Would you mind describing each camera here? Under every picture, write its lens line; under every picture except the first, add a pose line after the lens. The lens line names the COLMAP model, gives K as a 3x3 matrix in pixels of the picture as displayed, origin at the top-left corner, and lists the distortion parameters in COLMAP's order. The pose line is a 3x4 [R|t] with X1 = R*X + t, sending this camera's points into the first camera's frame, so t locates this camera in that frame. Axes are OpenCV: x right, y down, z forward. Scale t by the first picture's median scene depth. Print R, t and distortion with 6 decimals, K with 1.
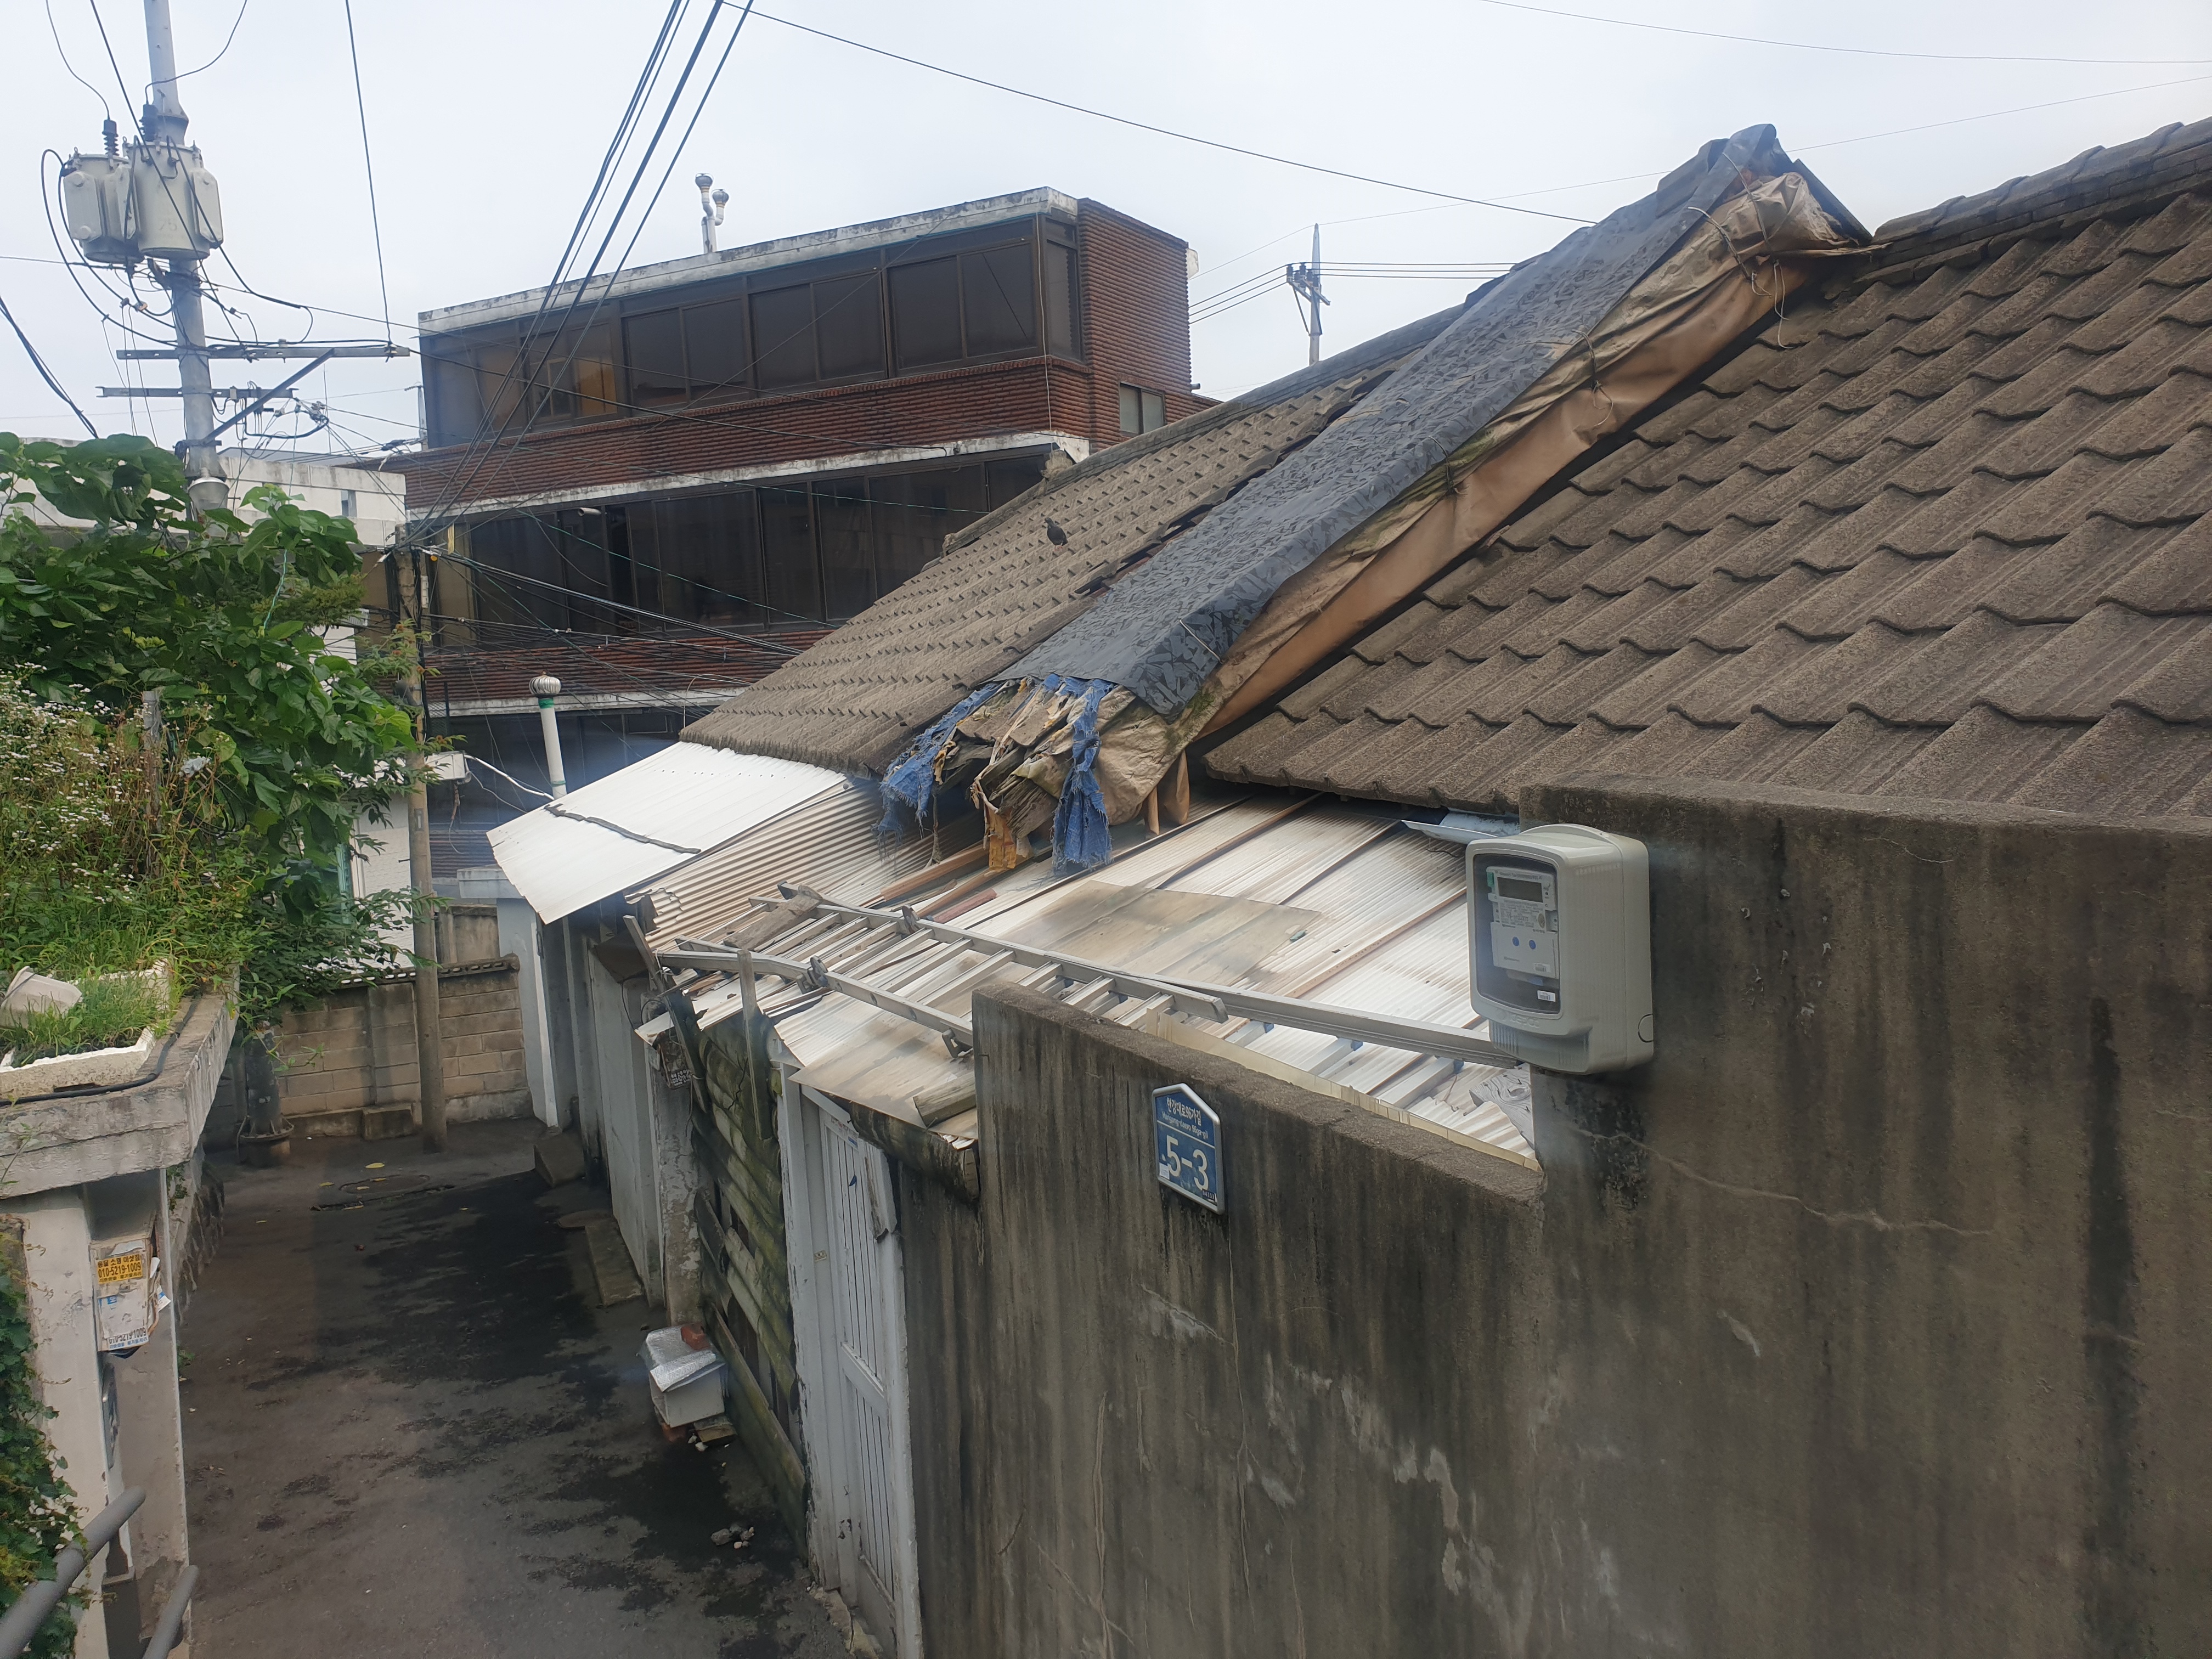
lens RADIAL K [[1690.2, 0, 1066.3], [0, 1690.2, 824.1], [0, 0, 1]] dist [0.119745, -0.172816]
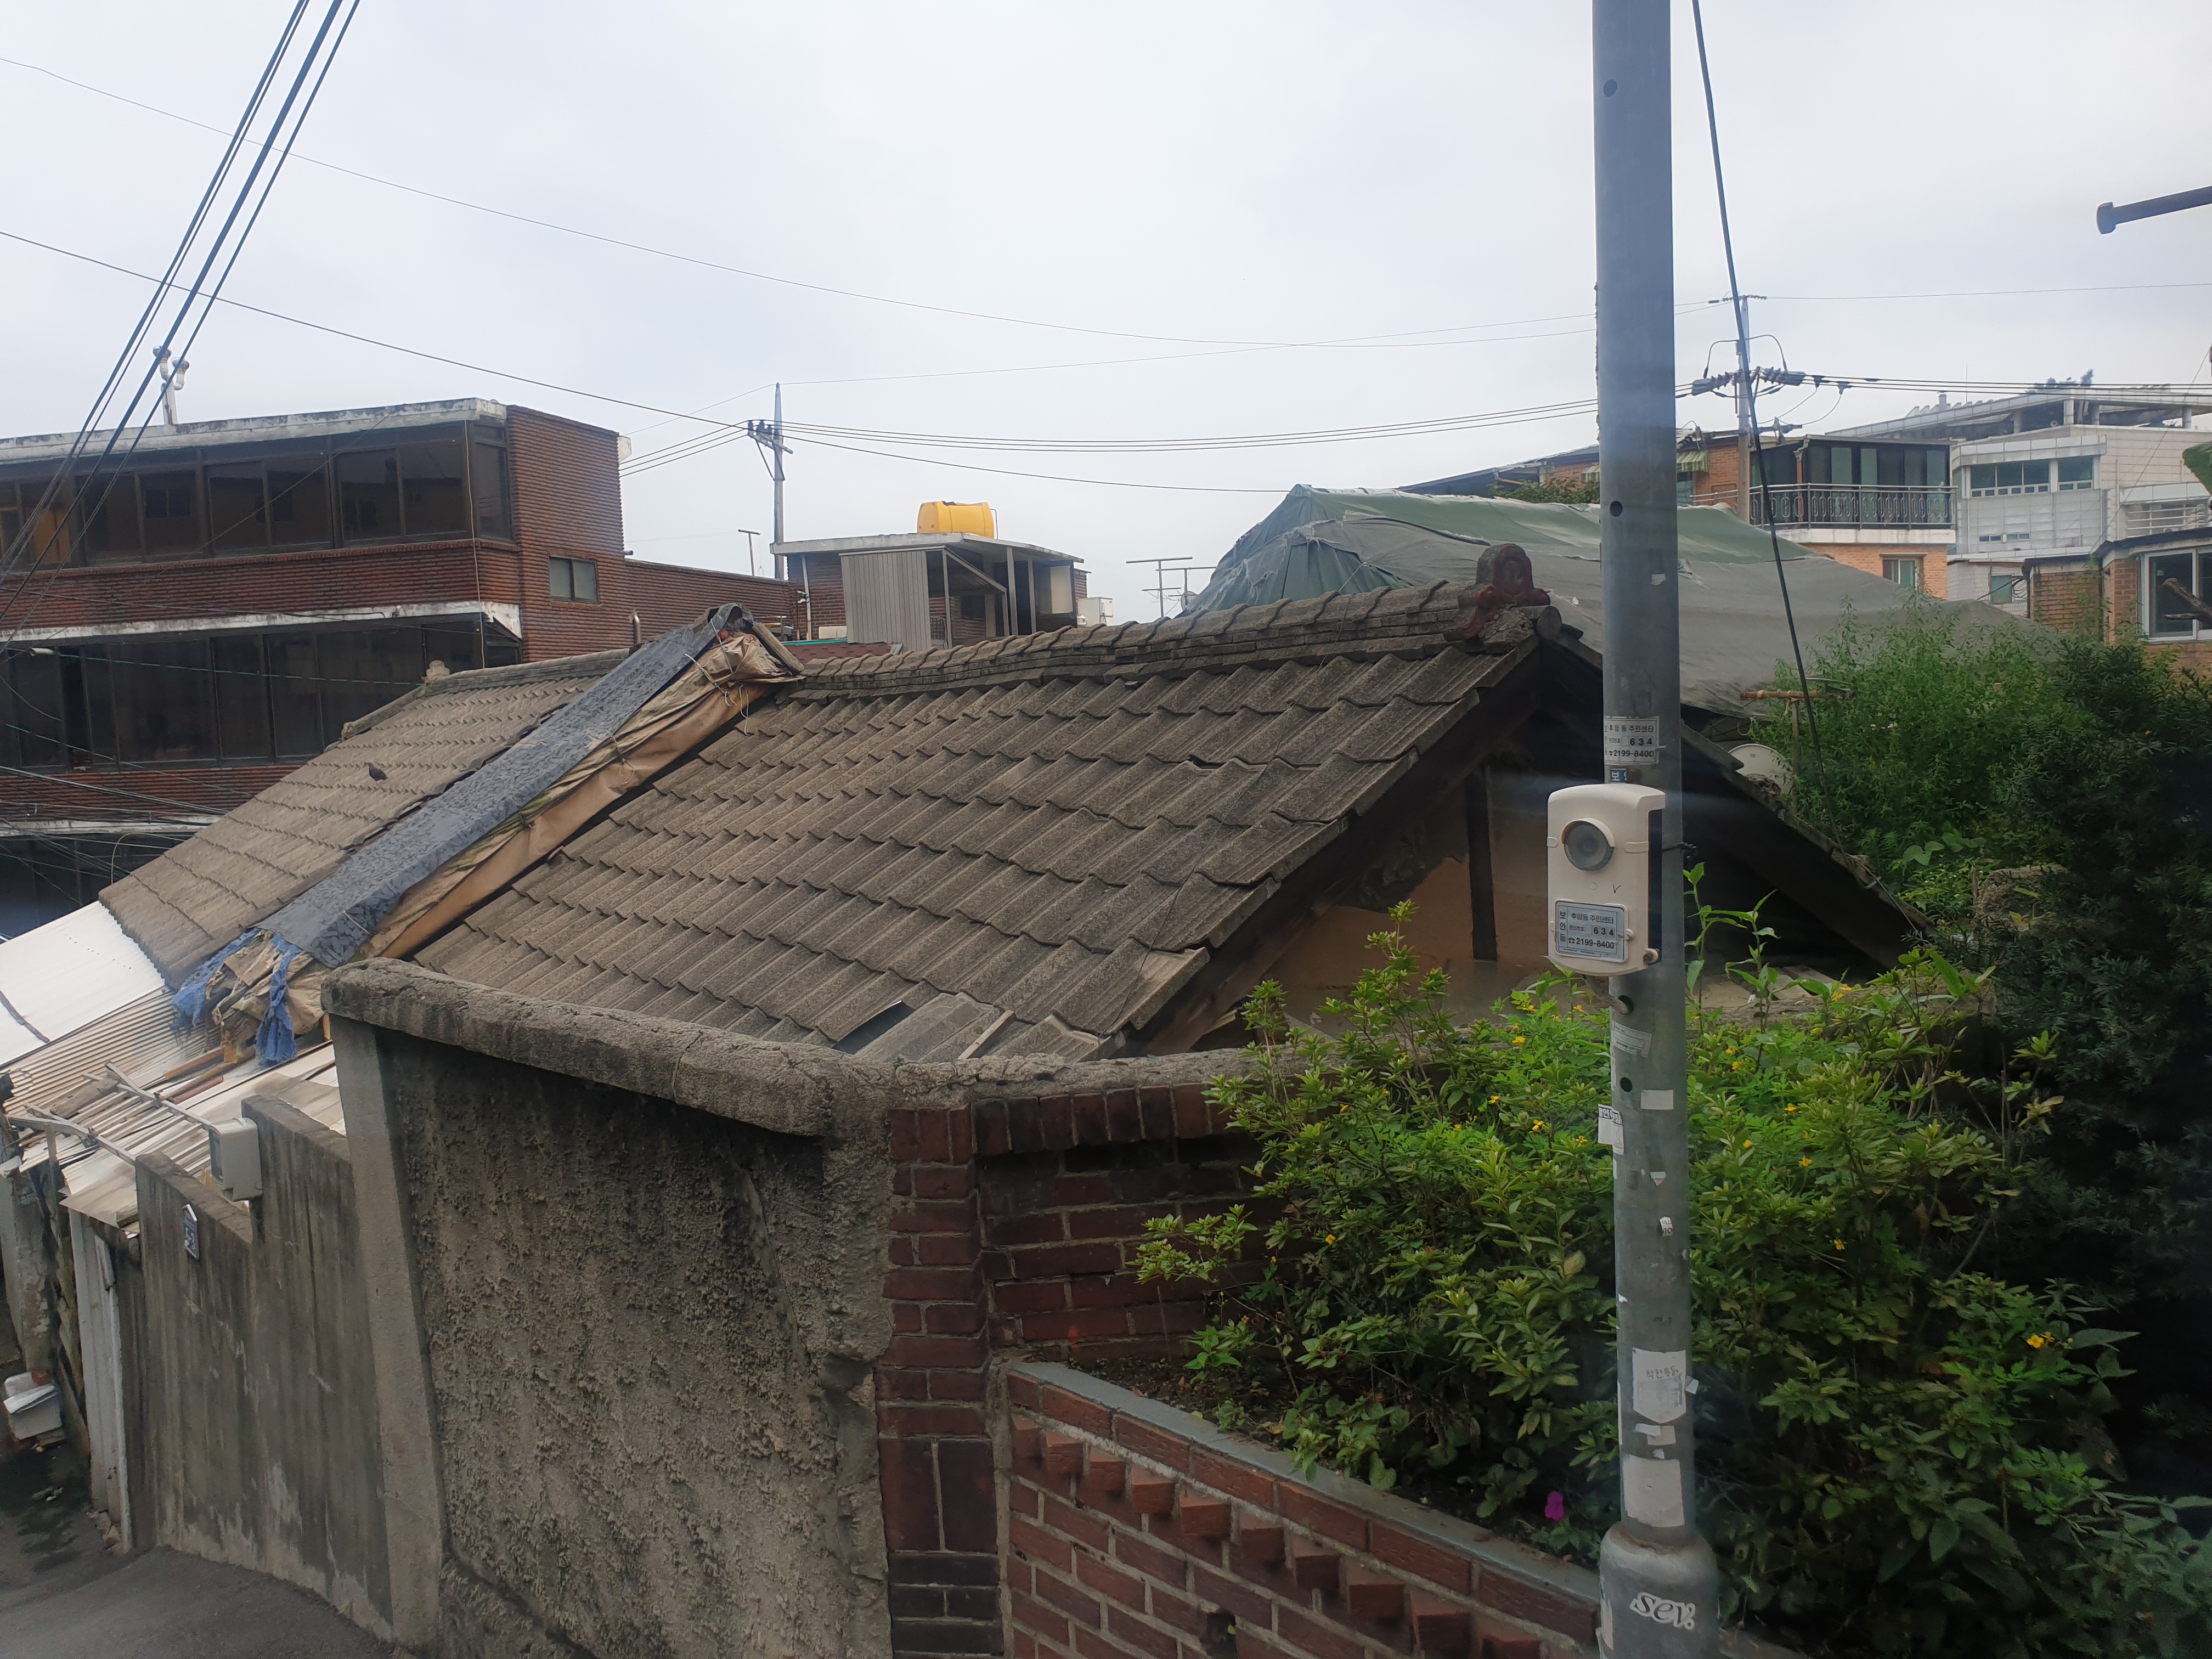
lens RADIAL K [[1696.4, 0, 1048.6], [0, 1696.4, 820.7], [0, 0, 1]] dist [0.011971, 0.011922]
pose [[0.971652, -0.002139, 0.236405, 0.288508], [0.010198, 0.999407, -0.032873, -0.122419], [-0.236194, 0.034352, 0.971098, -0.664801]]
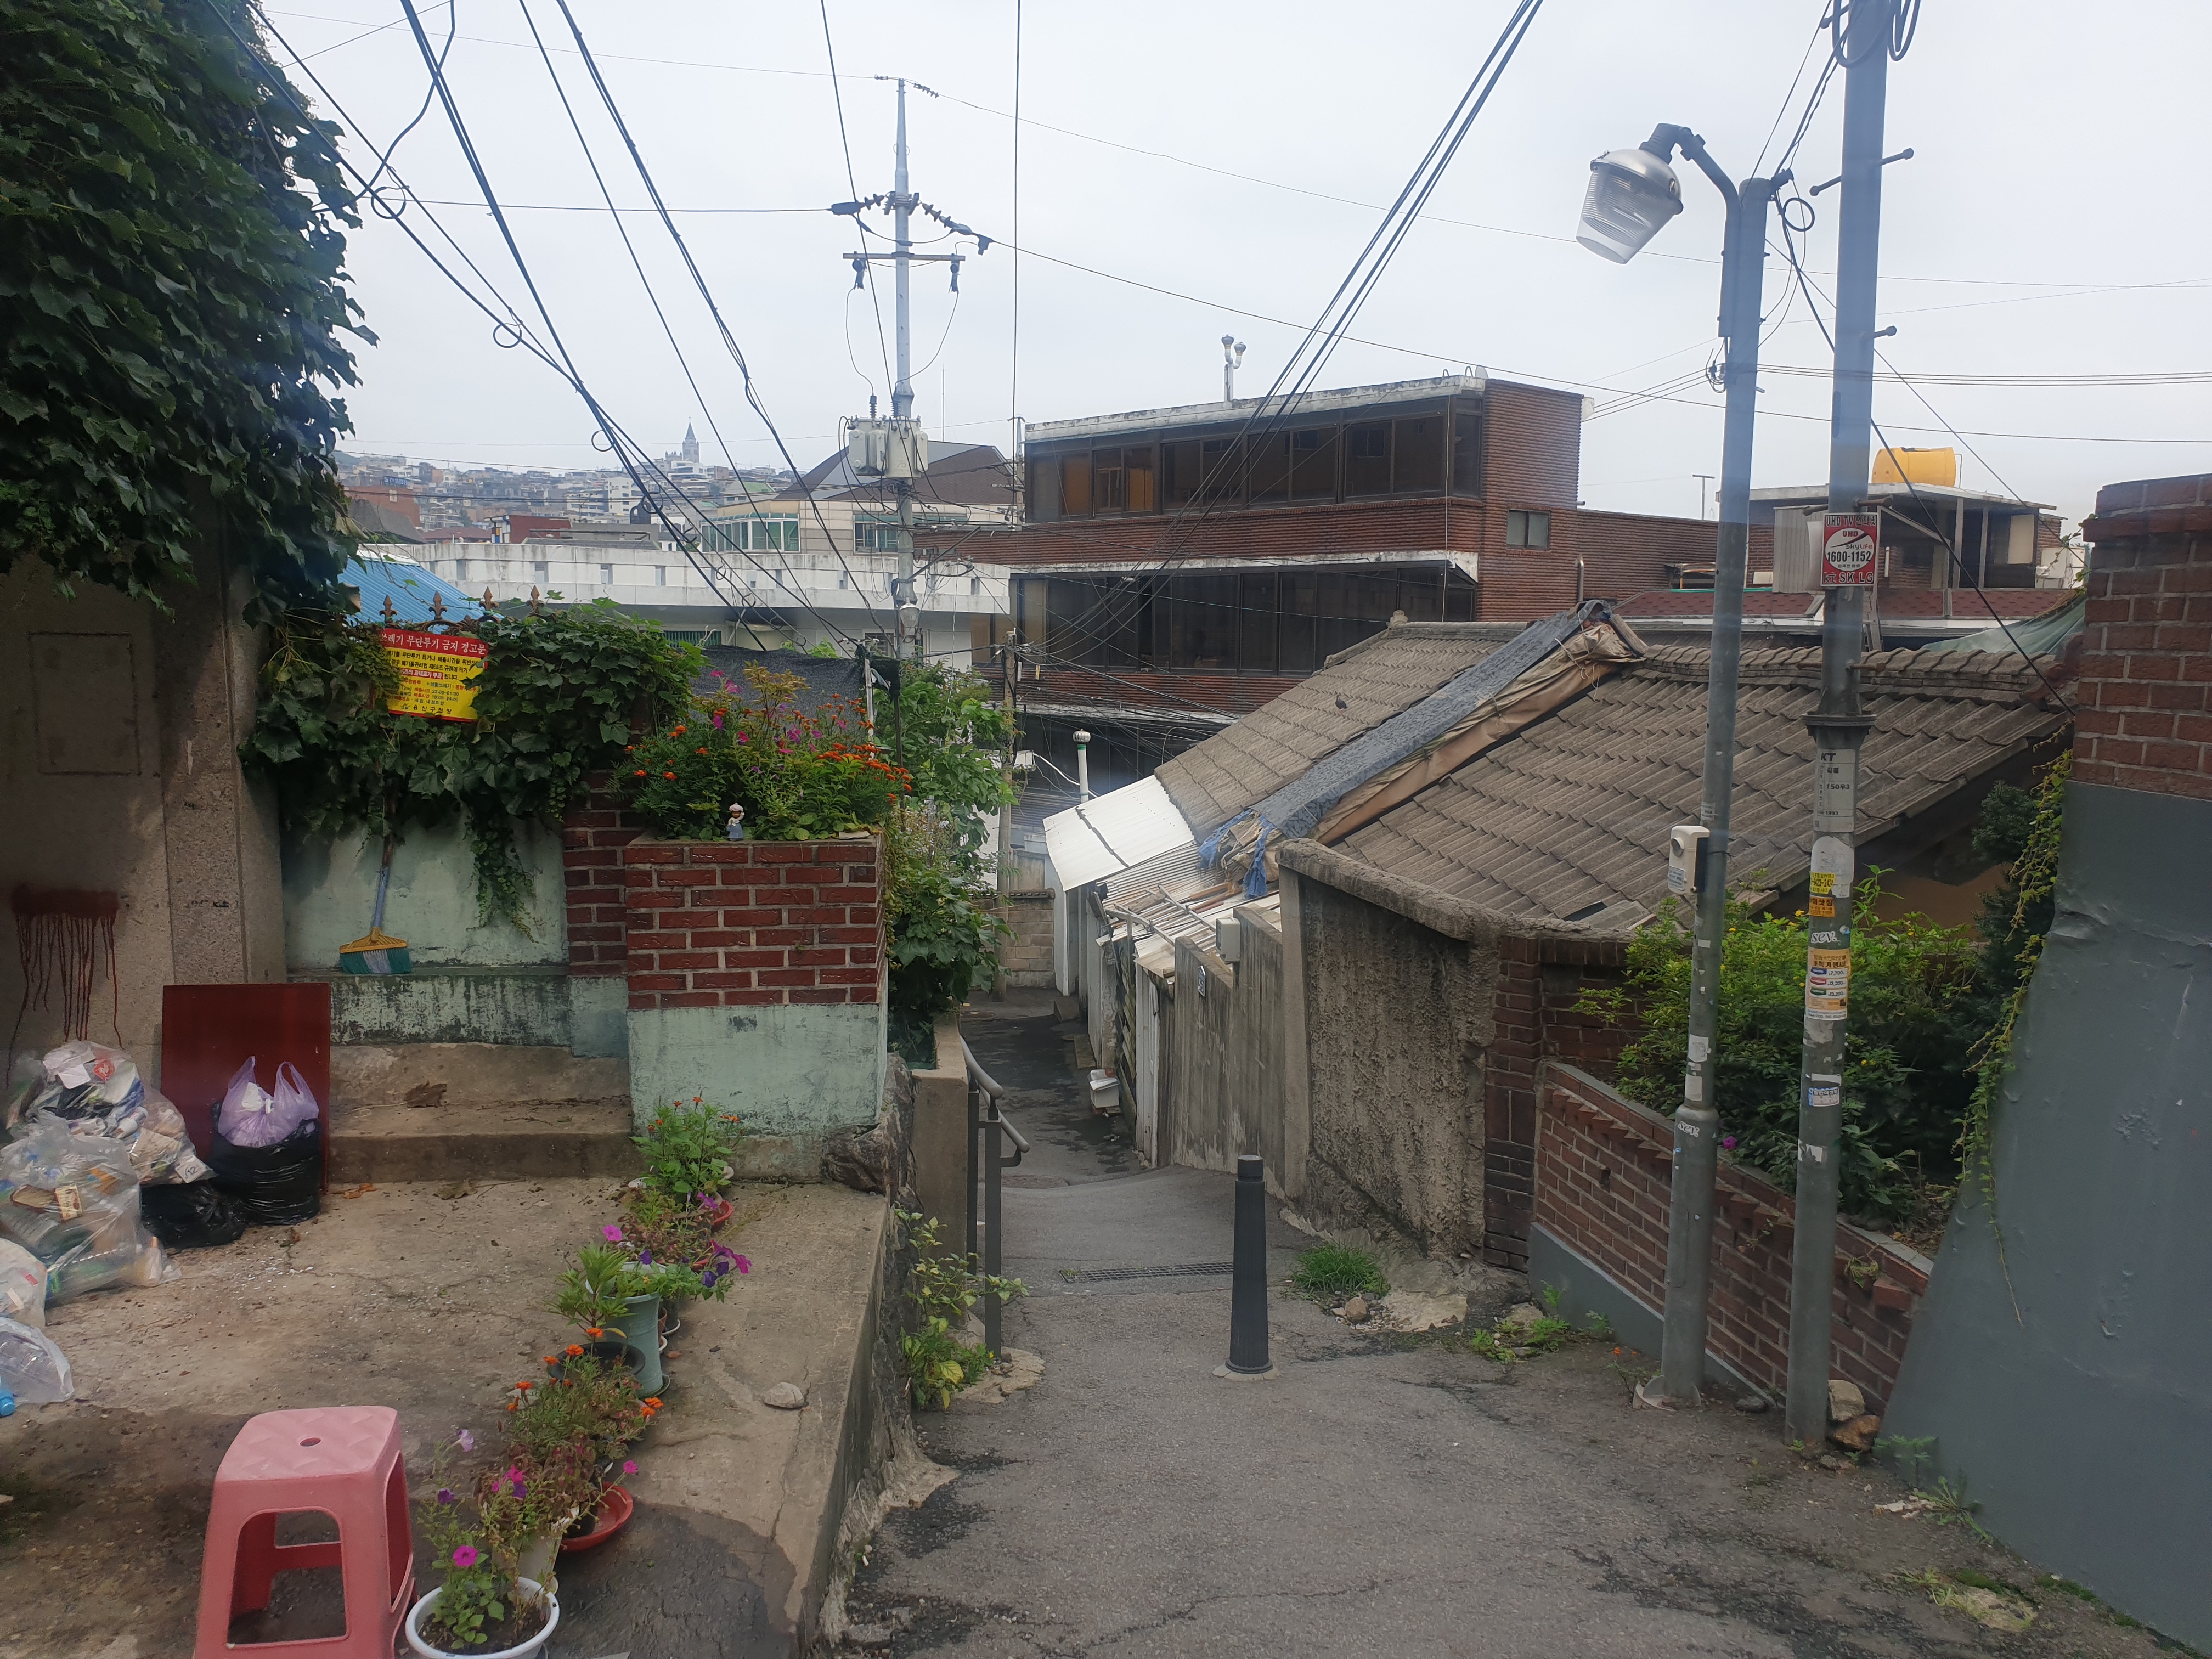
lens RADIAL K [[1670.5, 0, 1092.5], [0, 1670.5, 864.3], [0, 0, 1]] dist [0.000250, 0.031640]
pose [[0.952913, 0.097921, -0.286997, 0.409261], [-0.080939, 0.994224, 0.070480, -0.151352], [0.292241, -0.043933, 0.955335, -1.236667]]
